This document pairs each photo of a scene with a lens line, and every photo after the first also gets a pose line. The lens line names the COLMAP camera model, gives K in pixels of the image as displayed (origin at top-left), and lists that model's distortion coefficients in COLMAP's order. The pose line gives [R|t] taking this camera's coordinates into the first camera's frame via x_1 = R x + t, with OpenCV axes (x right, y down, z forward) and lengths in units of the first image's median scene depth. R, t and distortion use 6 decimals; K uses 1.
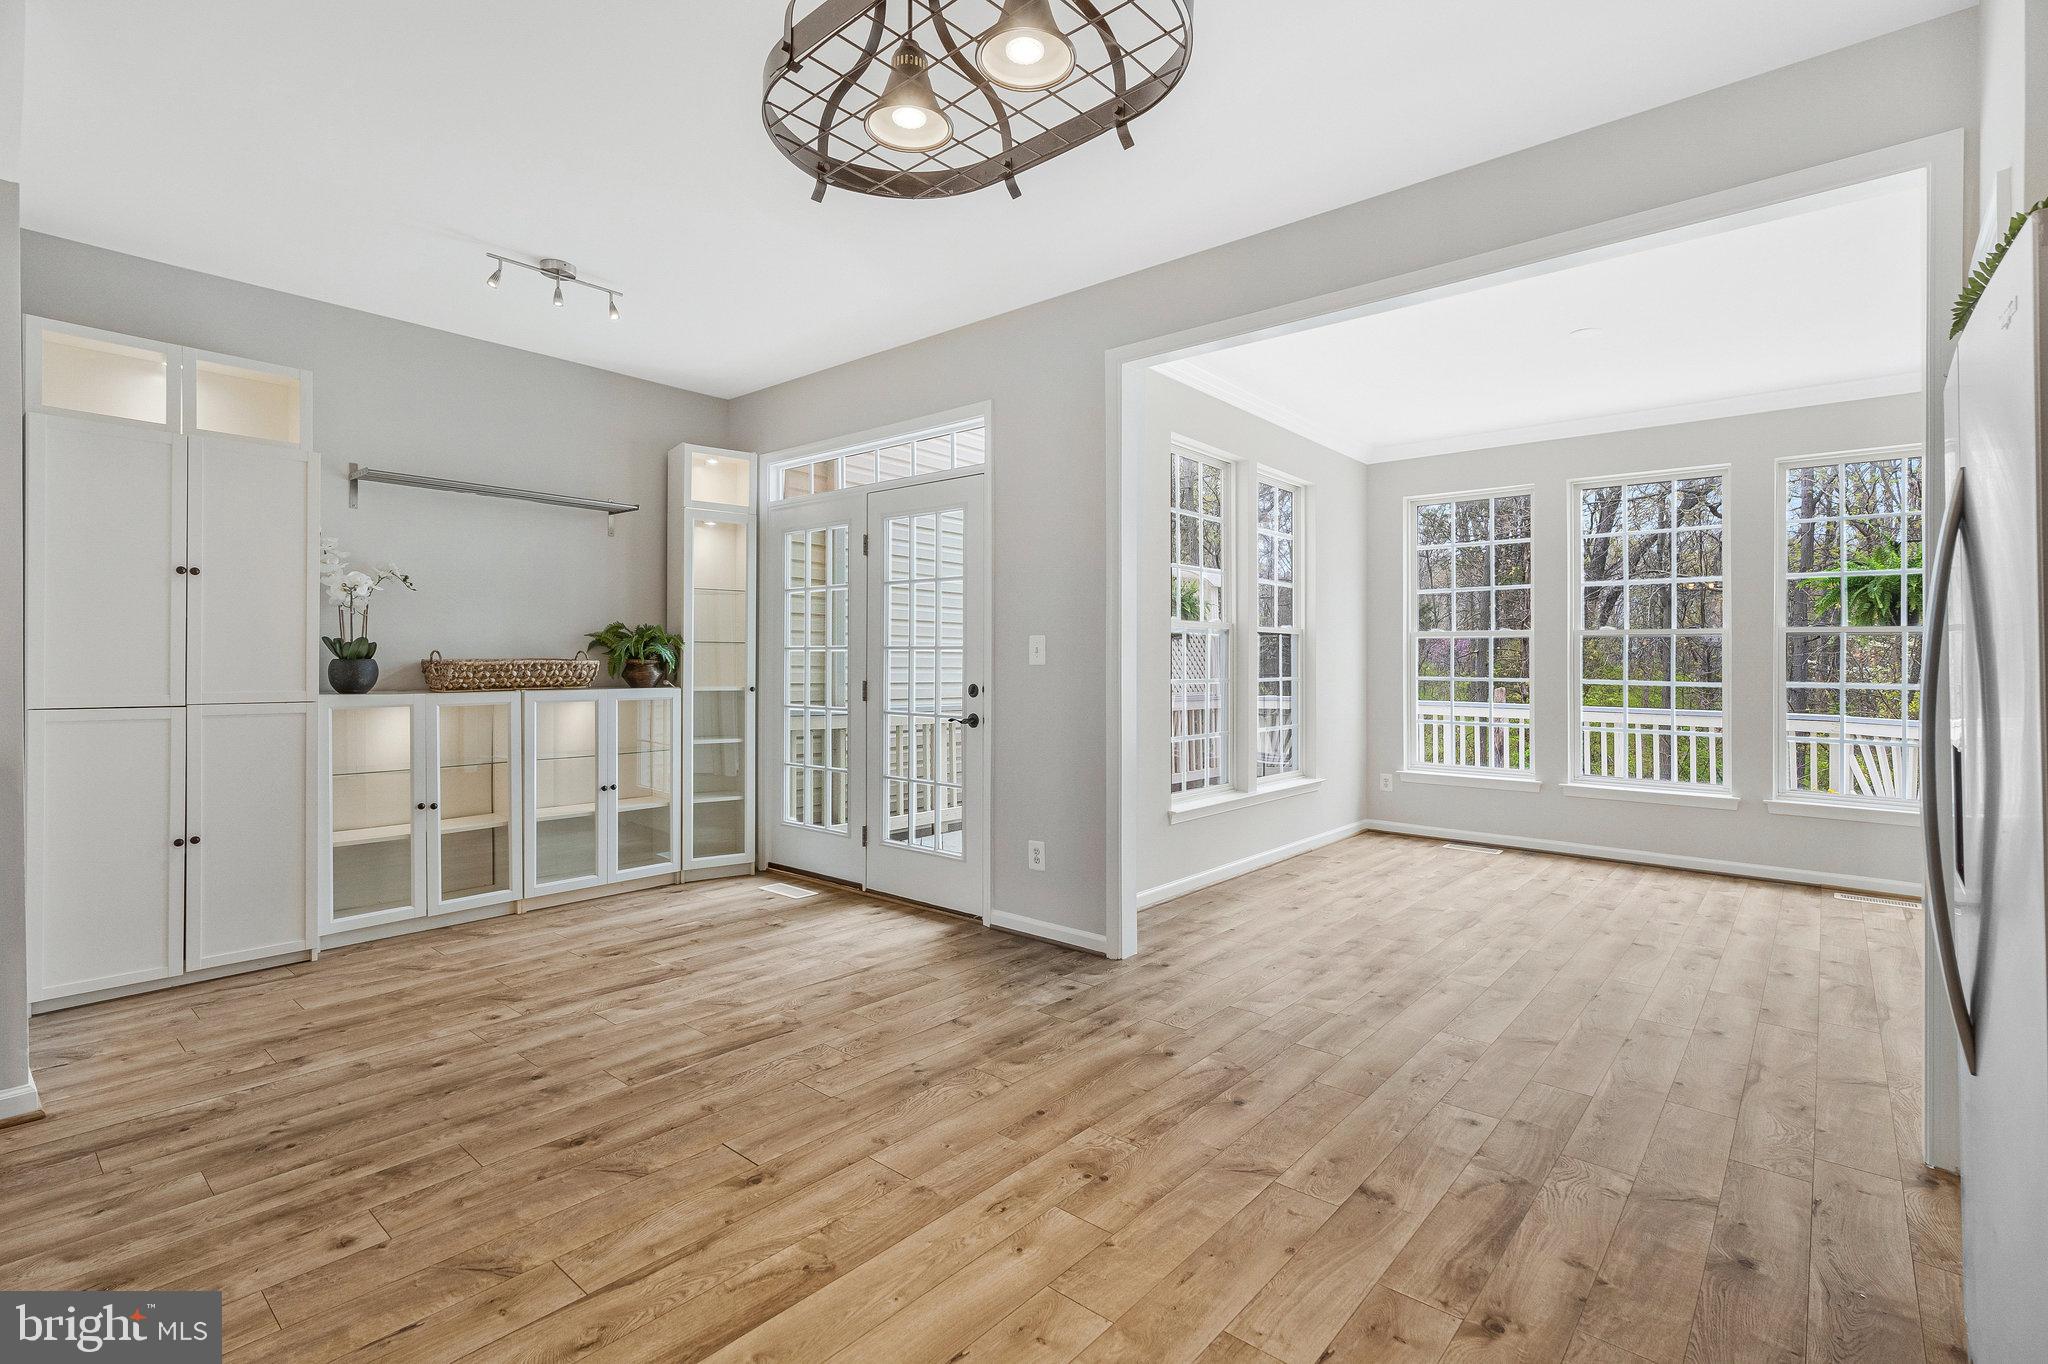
lens RADIAL K [[951.3, 0, 1029.2], [0, 951.3, 653.0], [0, 0, 1]] dist [0.002201, 0.001182]
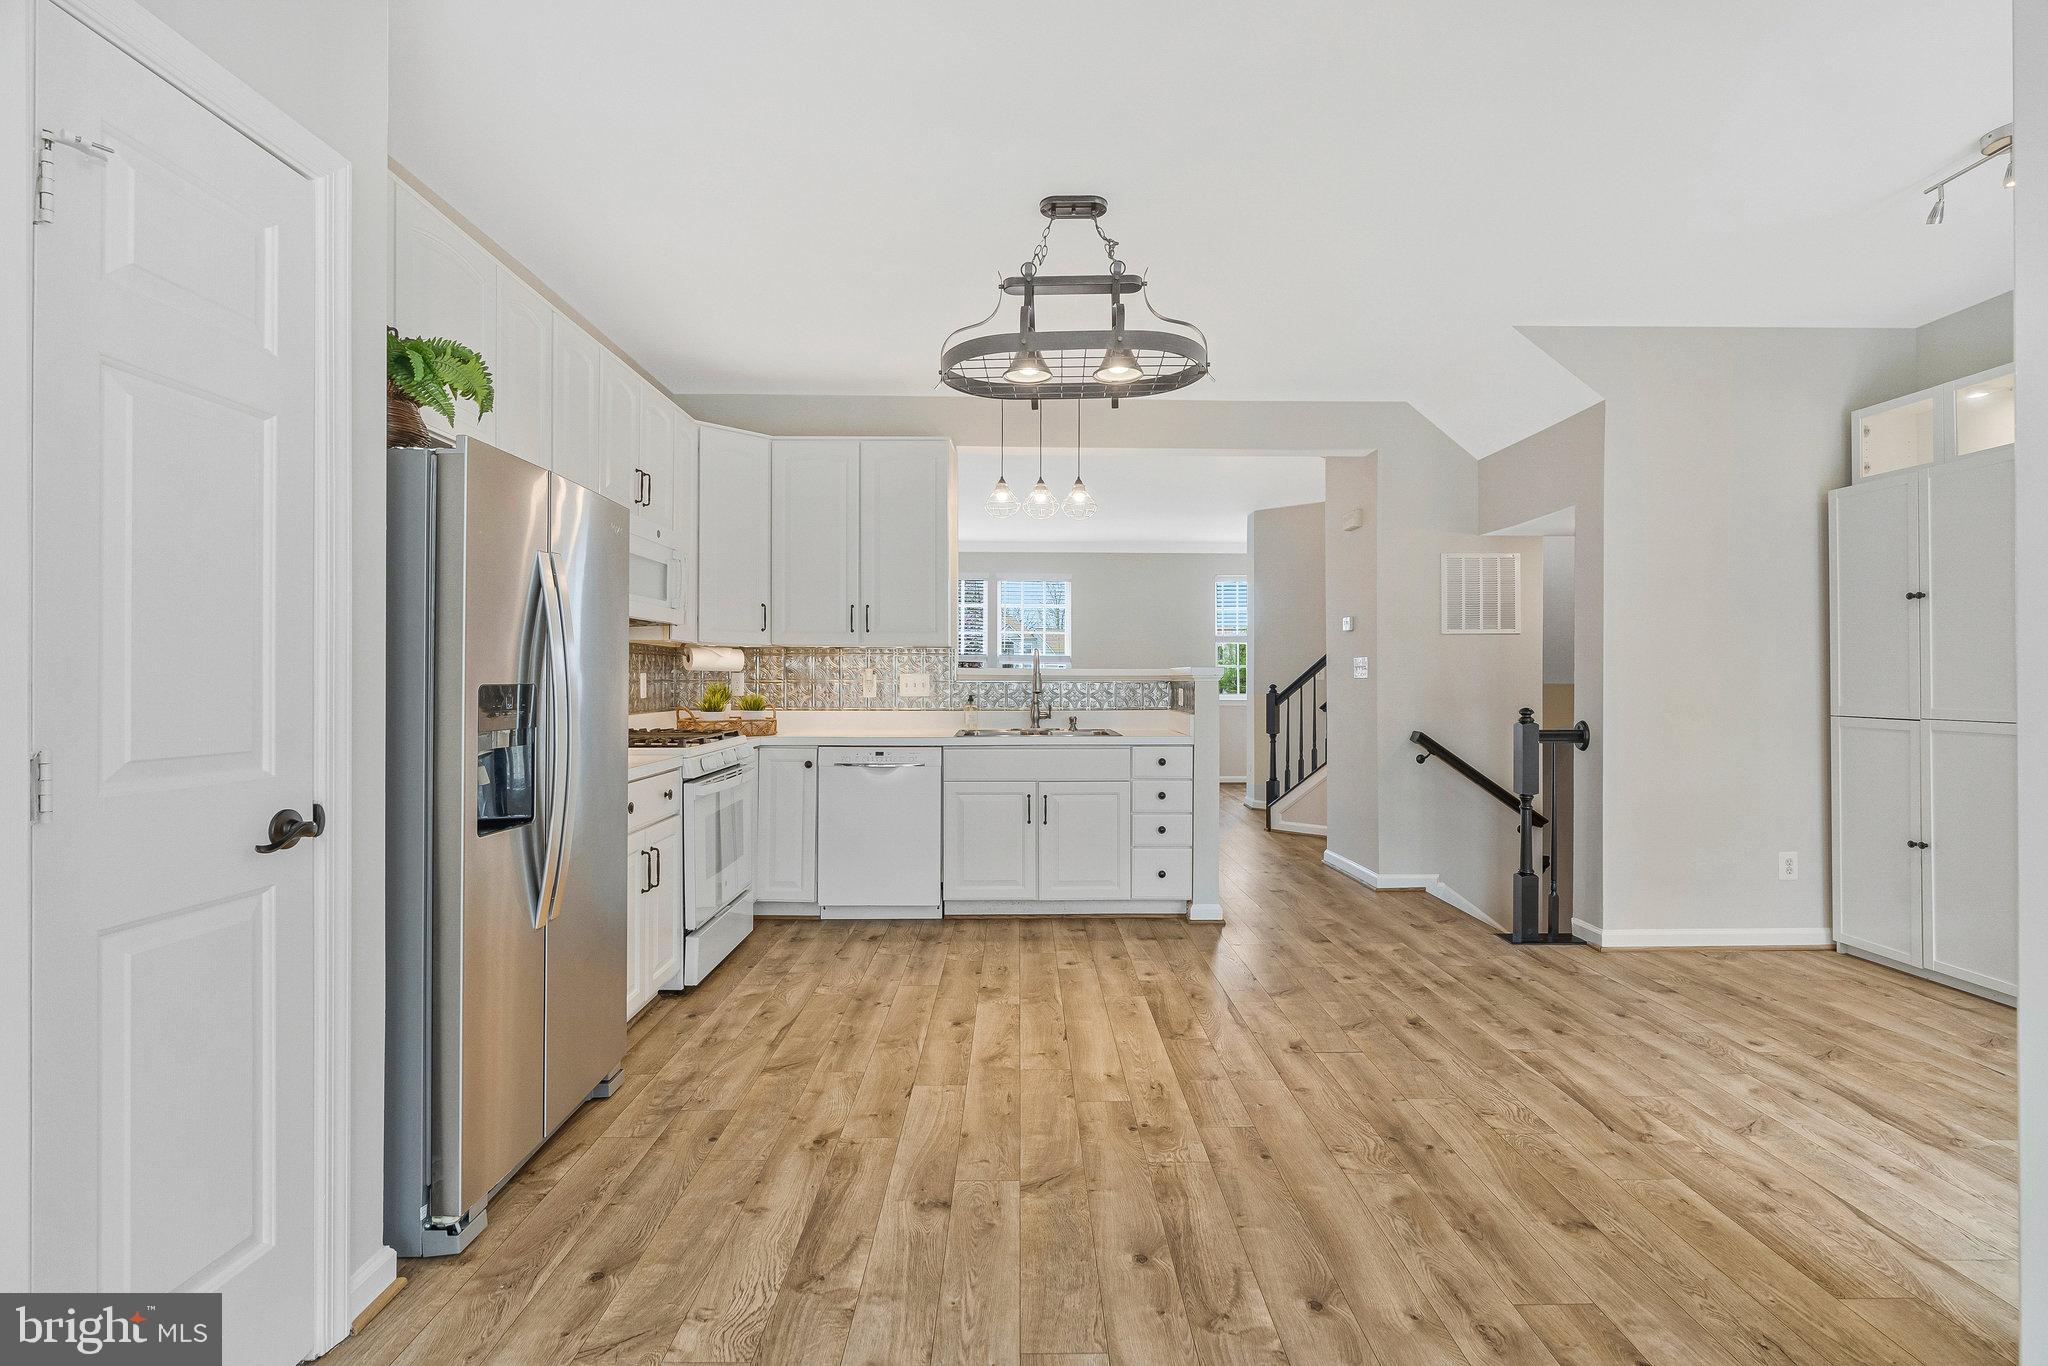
lens RADIAL K [[951.3, 0, 1013.8], [0, 951.3, 687.8], [0, 0, 1]] dist [0.002201, 0.001182]
pose [[-0.766740, -0.000038, -0.641958, 0.739618], [0.004453, 0.999976, -0.005378, 0.020932], [0.641942, -0.006982, -0.766721, 1.432854]]
